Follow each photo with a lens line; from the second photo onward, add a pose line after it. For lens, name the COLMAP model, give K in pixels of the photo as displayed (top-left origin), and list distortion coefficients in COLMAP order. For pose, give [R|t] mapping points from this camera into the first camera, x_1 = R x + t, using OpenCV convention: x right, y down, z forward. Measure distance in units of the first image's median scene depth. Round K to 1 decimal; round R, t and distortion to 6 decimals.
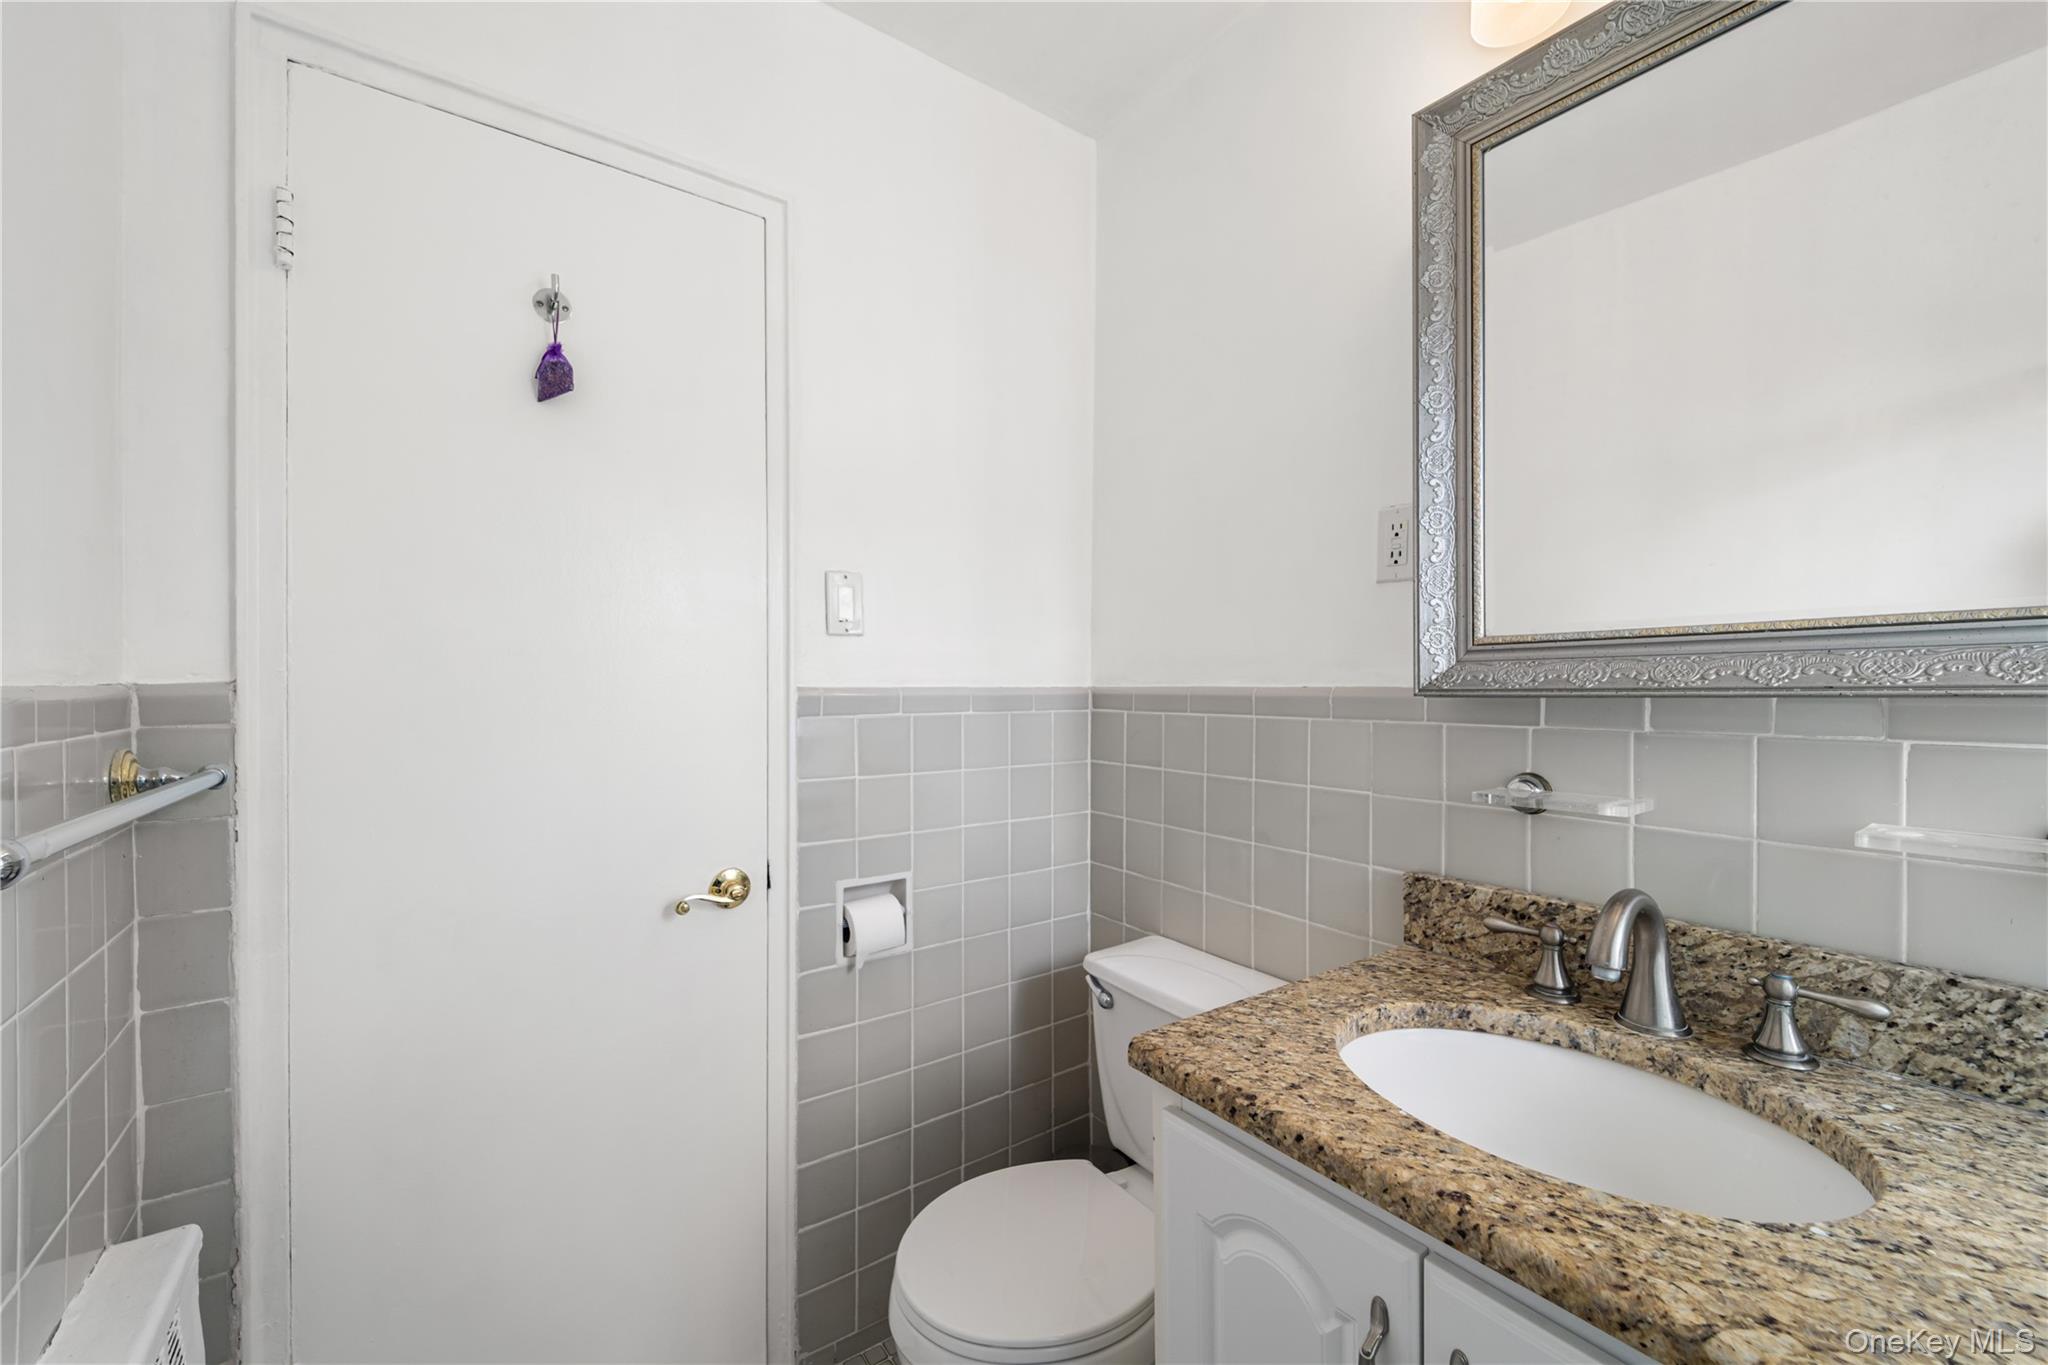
lens RADIAL K [[820.3, 0, 1033.0], [0, 820.3, 689.6], [0, 0, 1]] dist [-0.000323, -0.000029]
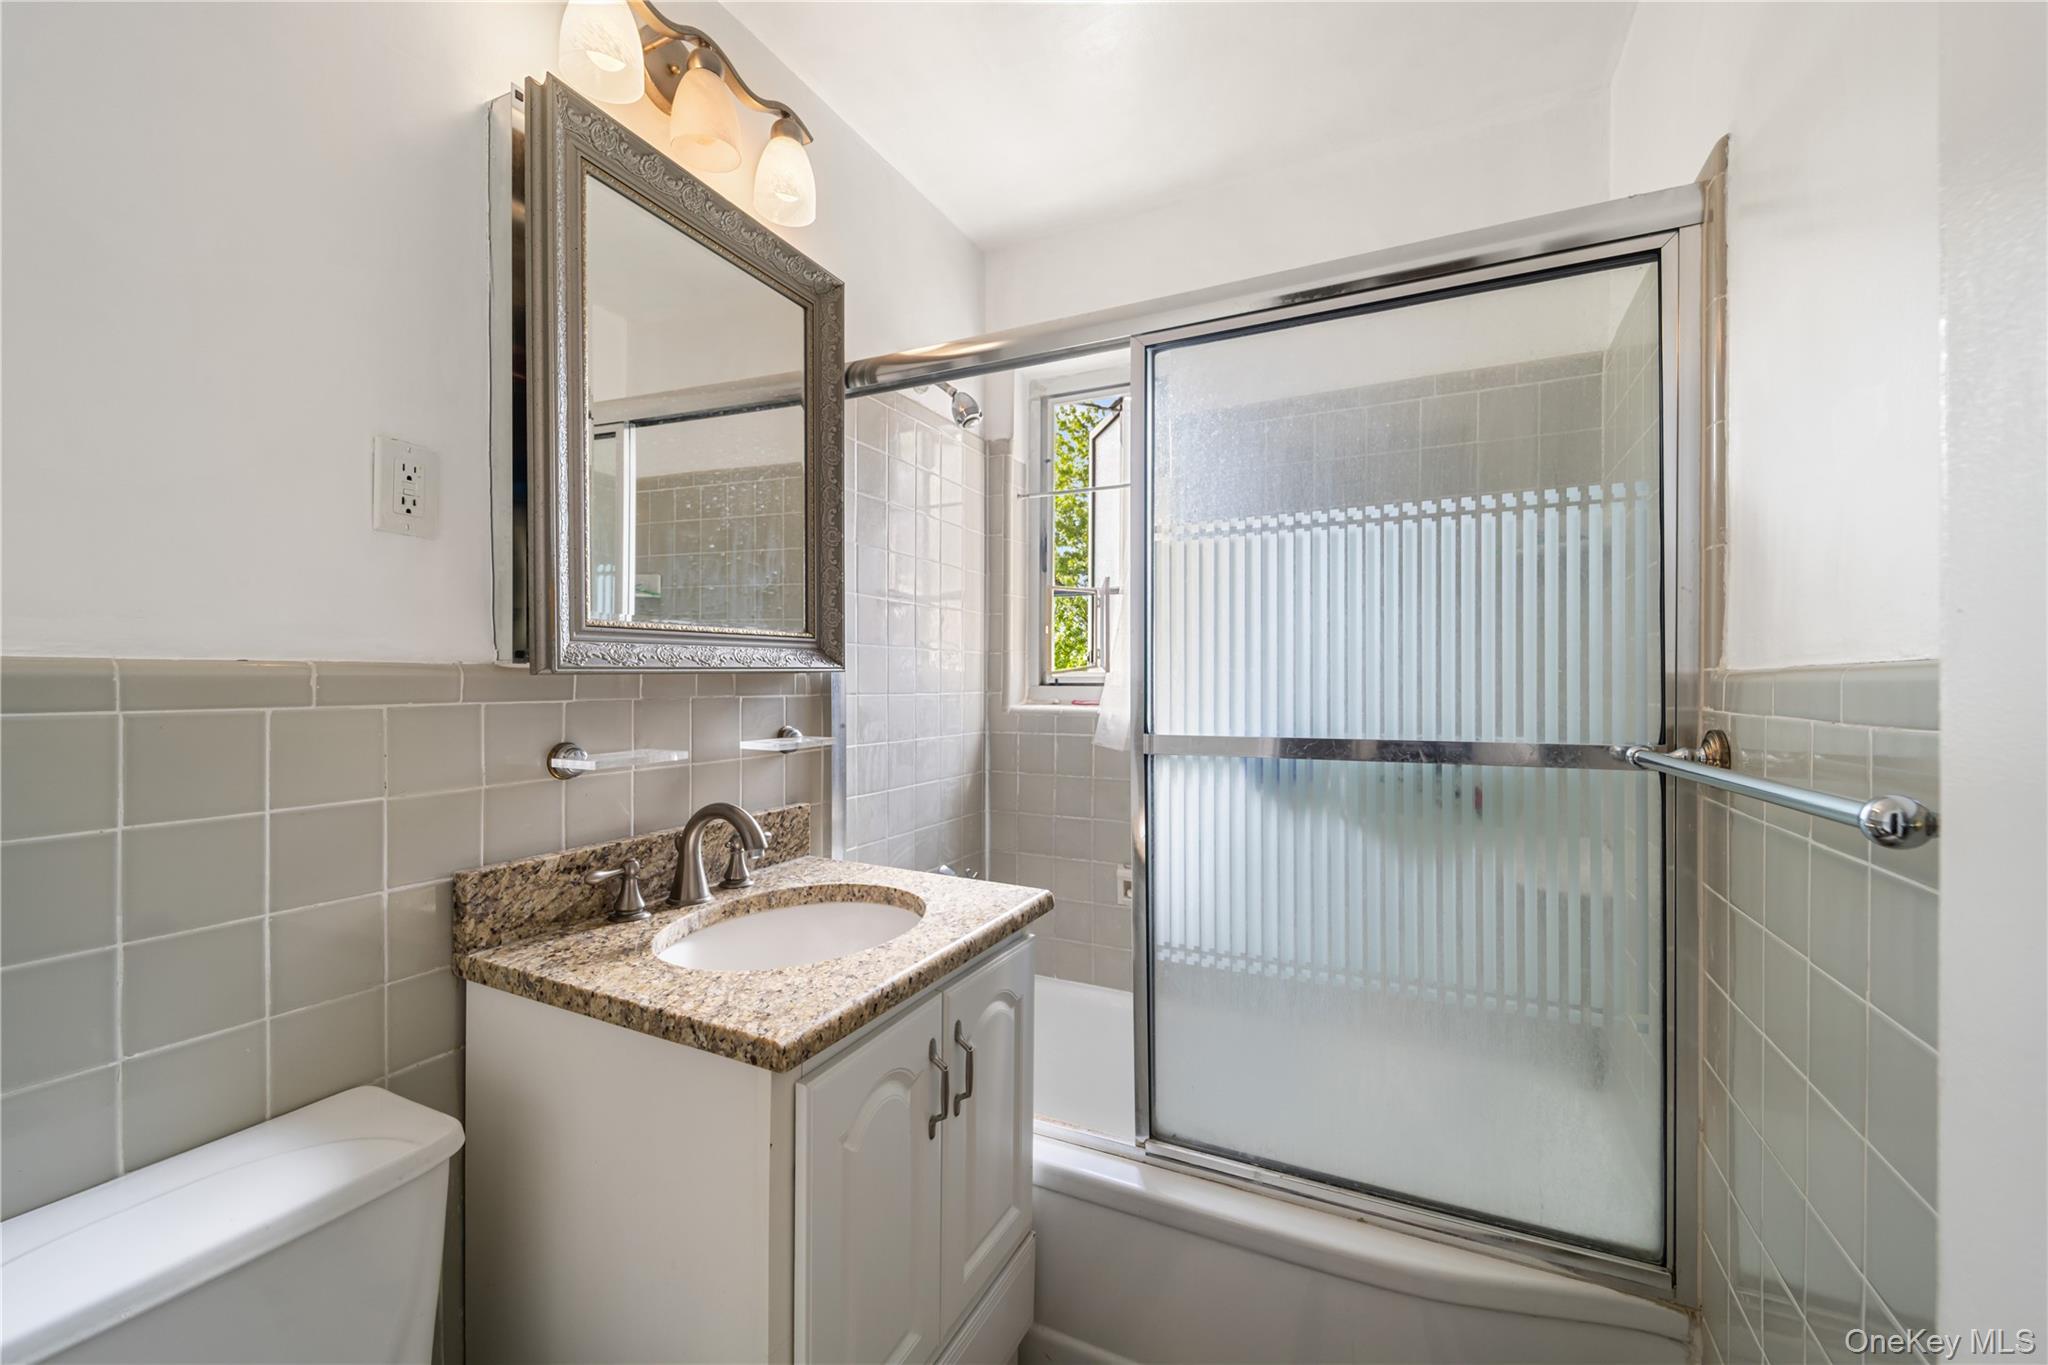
lens RADIAL K [[820.3, 0, 1029.1], [0, 820.3, 677.1], [0, 0, 1]] dist [-0.000323, -0.000029]
pose [[-0.483294, -0.003551, 0.875451, -0.672914], [-0.001277, 0.999994, 0.003351, 0.008462], [-0.875457, 0.000502, -0.483295, 0.989925]]
